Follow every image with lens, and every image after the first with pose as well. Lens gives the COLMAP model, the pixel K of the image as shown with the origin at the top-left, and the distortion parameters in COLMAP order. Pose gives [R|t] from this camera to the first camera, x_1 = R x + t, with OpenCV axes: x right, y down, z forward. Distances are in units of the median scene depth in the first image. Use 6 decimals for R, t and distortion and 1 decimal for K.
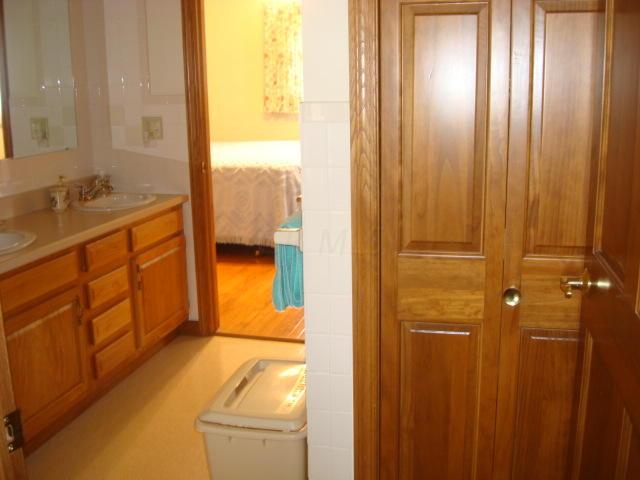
lens RADIAL K [[664.2, 0, 320.0], [0, 664.2, 240.0], [0, 0, 1]] dist [-0.116893, -0.008996]
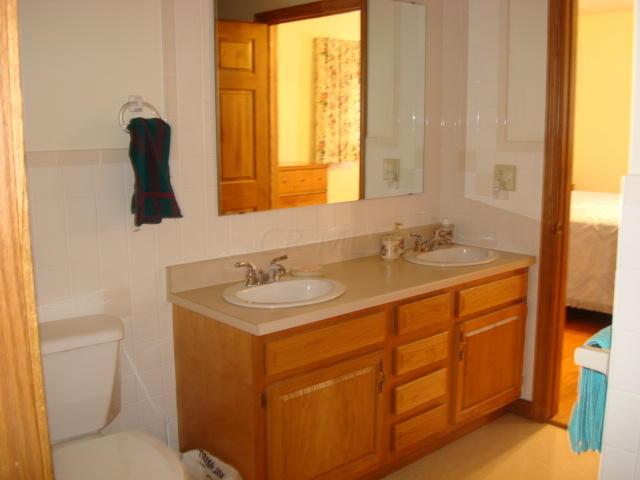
lens RADIAL K [[664.2, 0, 320.0], [0, 664.2, 240.0], [0, 0, 1]] dist [-0.116893, -0.008996]
pose [[0.827031, 0.104117, -0.552431, 0.040596], [-0.133397, 0.990978, -0.012936, -0.047544], [0.546100, 0.084391, 0.833459, 0.147582]]
